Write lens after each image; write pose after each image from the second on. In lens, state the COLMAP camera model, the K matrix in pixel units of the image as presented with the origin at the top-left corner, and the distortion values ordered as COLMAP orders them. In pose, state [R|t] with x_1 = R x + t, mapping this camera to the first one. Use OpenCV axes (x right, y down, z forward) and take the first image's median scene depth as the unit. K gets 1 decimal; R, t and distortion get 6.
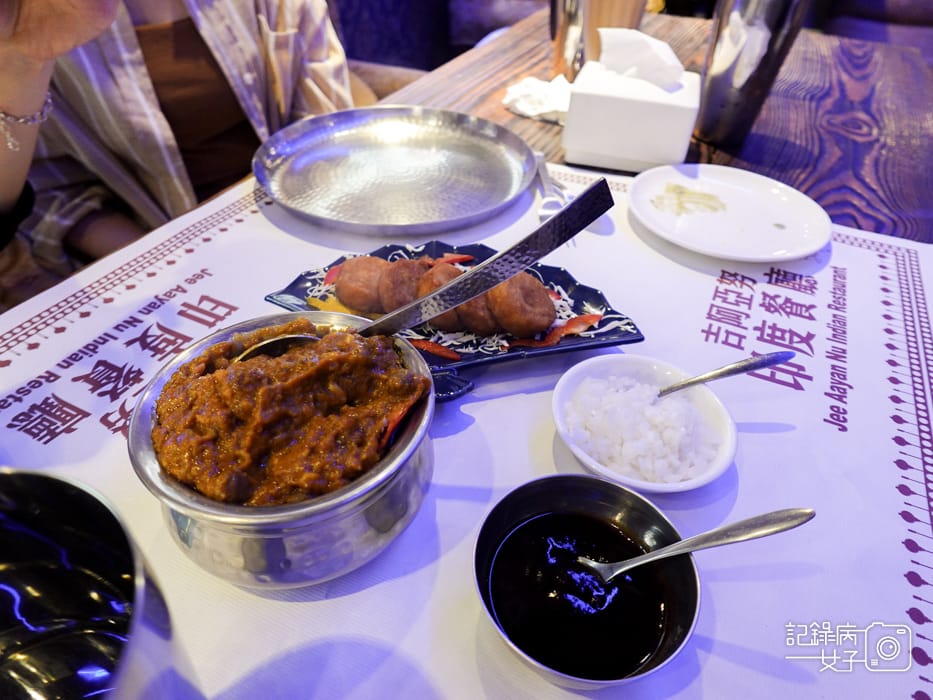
lens RADIAL K [[597.5, 0, 461.7], [0, 597.5, 364.3], [0, 0, 1]] dist [-0.000537, 0.002066]
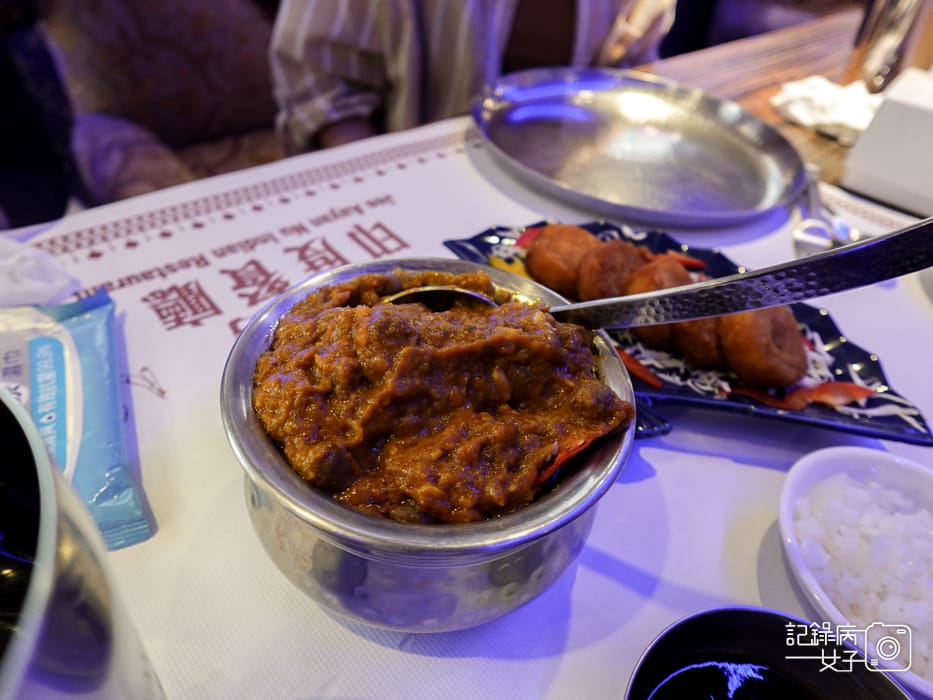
lens RADIAL K [[597.5, 0, 461.7], [0, 597.5, 364.3], [0, 0, 1]] dist [-0.000537, 0.002066]
pose [[0.924313, 0.311032, -0.221143, -0.078387], [-0.308022, 0.950123, 0.048882, 0.003506], [0.225317, 0.022934, 0.974016, 0.228901]]
